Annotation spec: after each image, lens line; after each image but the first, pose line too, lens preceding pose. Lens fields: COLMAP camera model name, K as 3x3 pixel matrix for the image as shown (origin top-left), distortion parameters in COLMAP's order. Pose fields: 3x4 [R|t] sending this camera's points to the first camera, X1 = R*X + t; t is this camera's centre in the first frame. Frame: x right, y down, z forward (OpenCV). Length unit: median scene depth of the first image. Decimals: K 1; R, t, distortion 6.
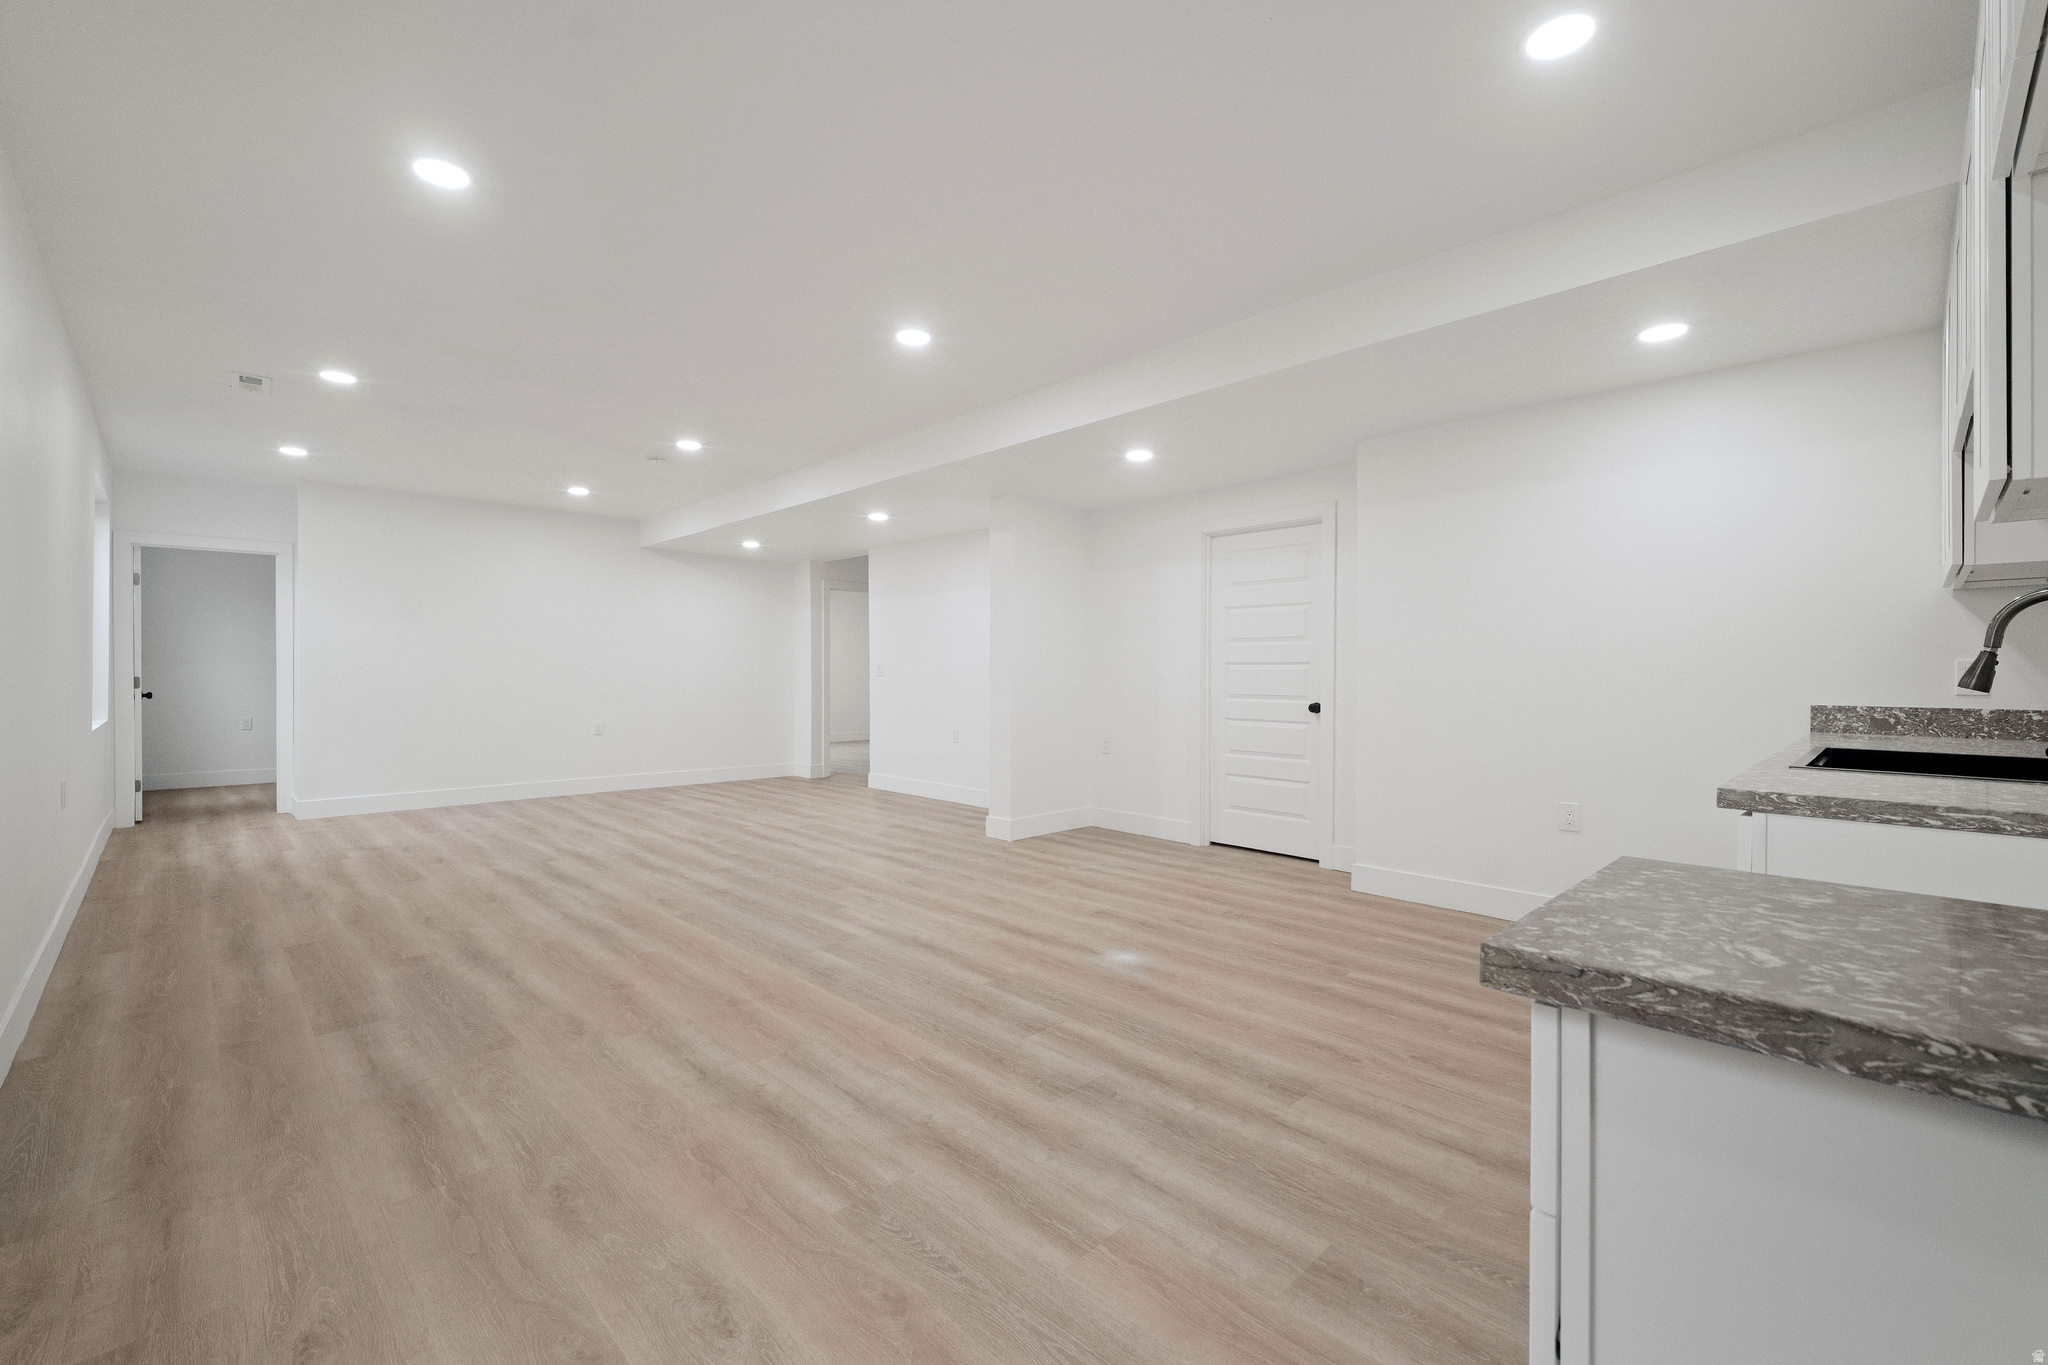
lens RADIAL K [[859.5, 0, 1014.1], [0, 859.5, 673.5], [0, 0, 1]] dist [0.000674, -0.000143]
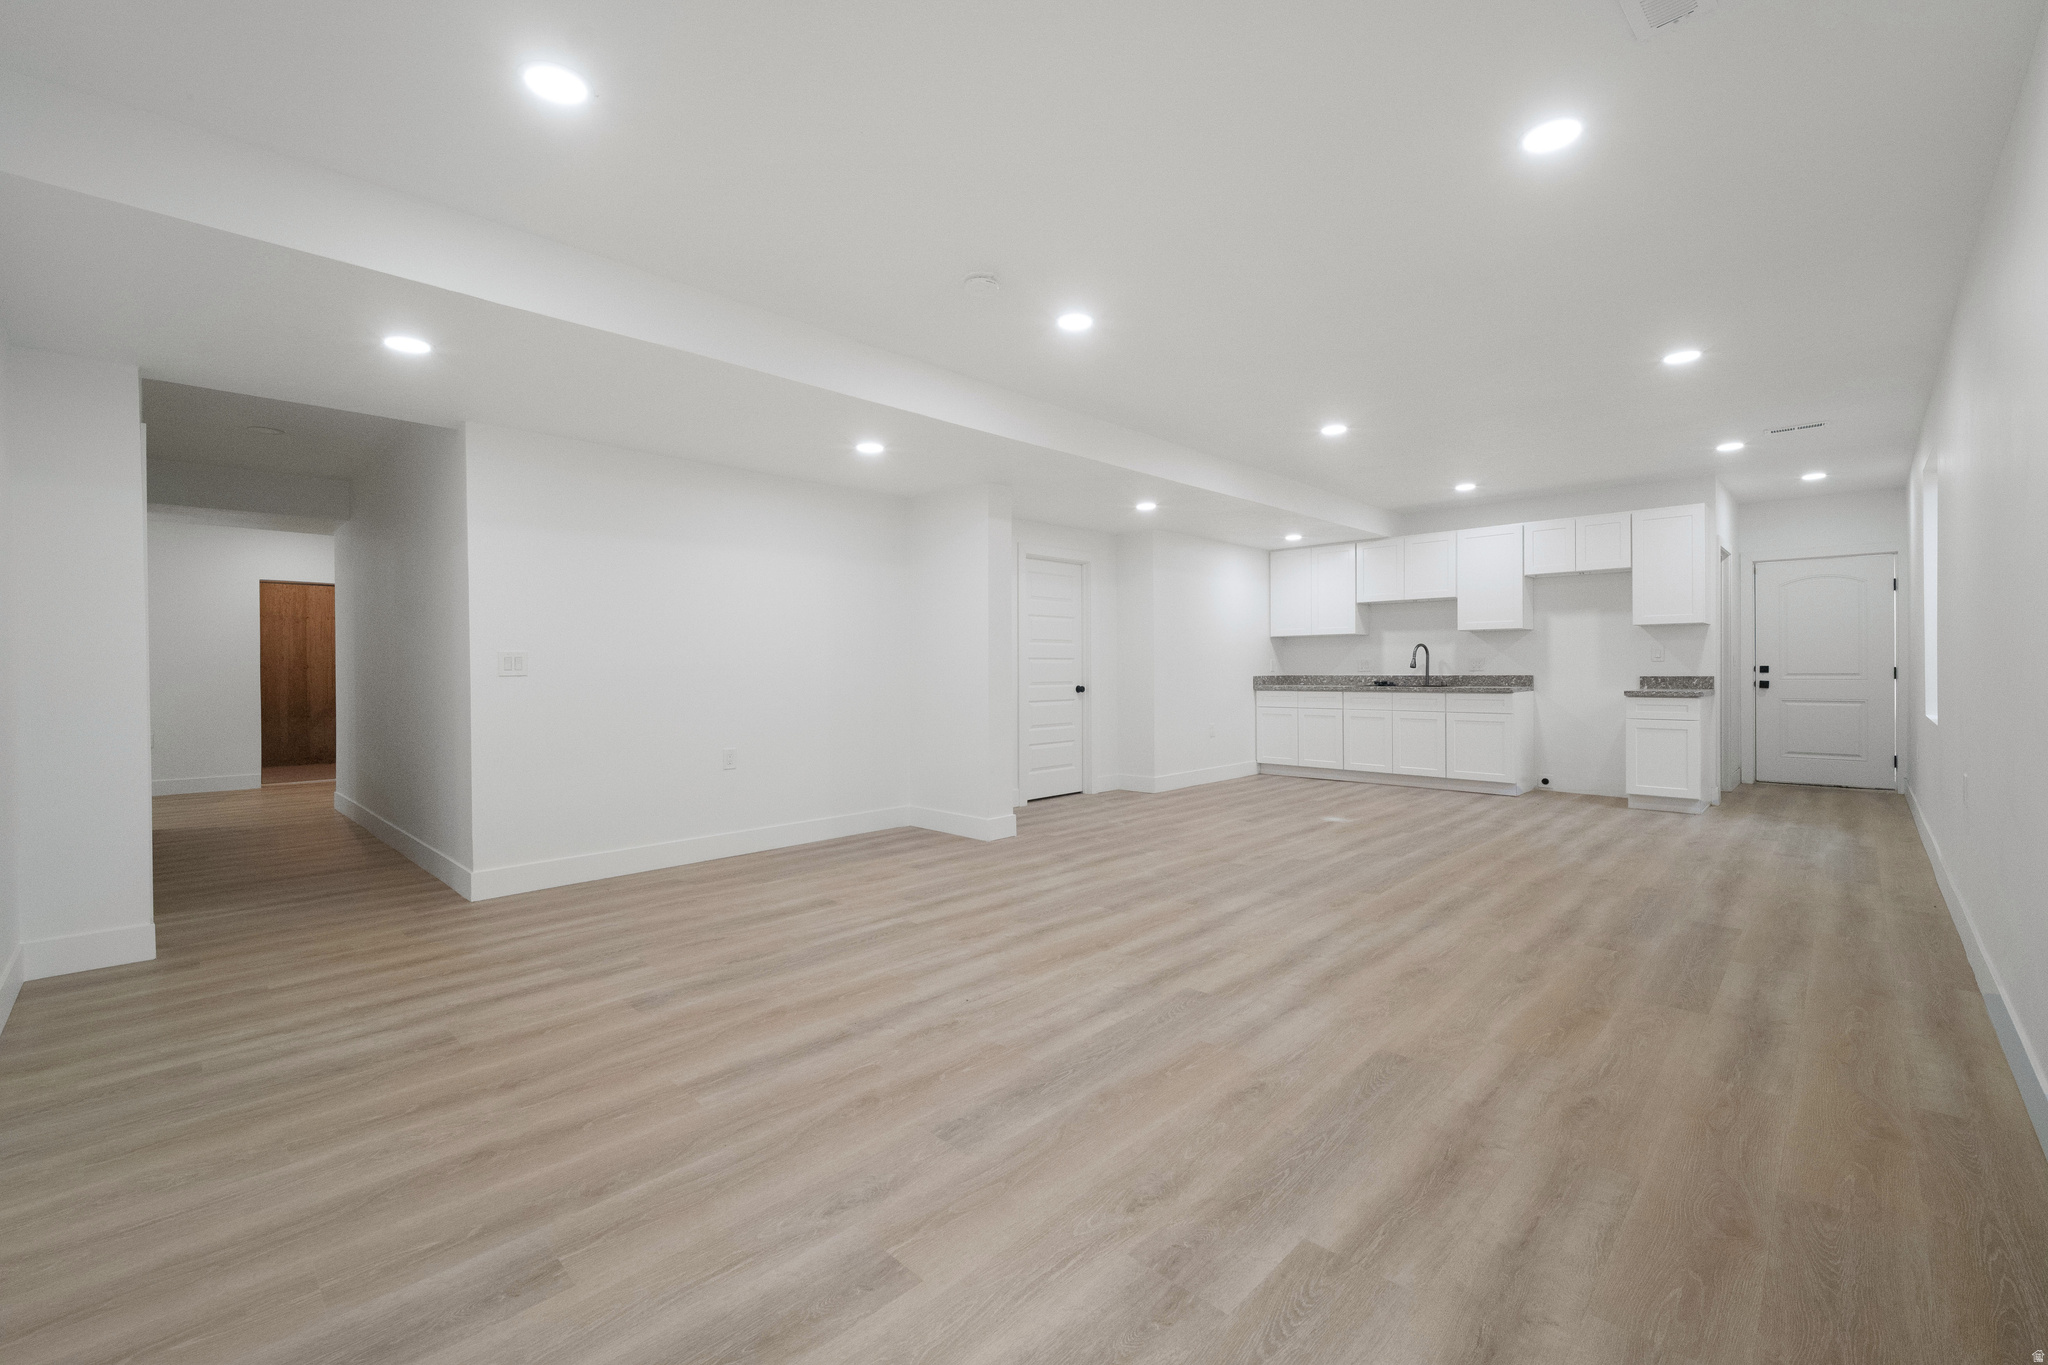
lens RADIAL K [[859.5, 0, 1014.1], [0, 859.5, 673.5], [0, 0, 1]] dist [0.000674, -0.000143]
pose [[-0.029529, -0.010725, 0.999506, -1.688384], [0.005758, 0.999924, 0.010899, -0.006049], [-0.999547, 0.006077, -0.029465, 1.731720]]
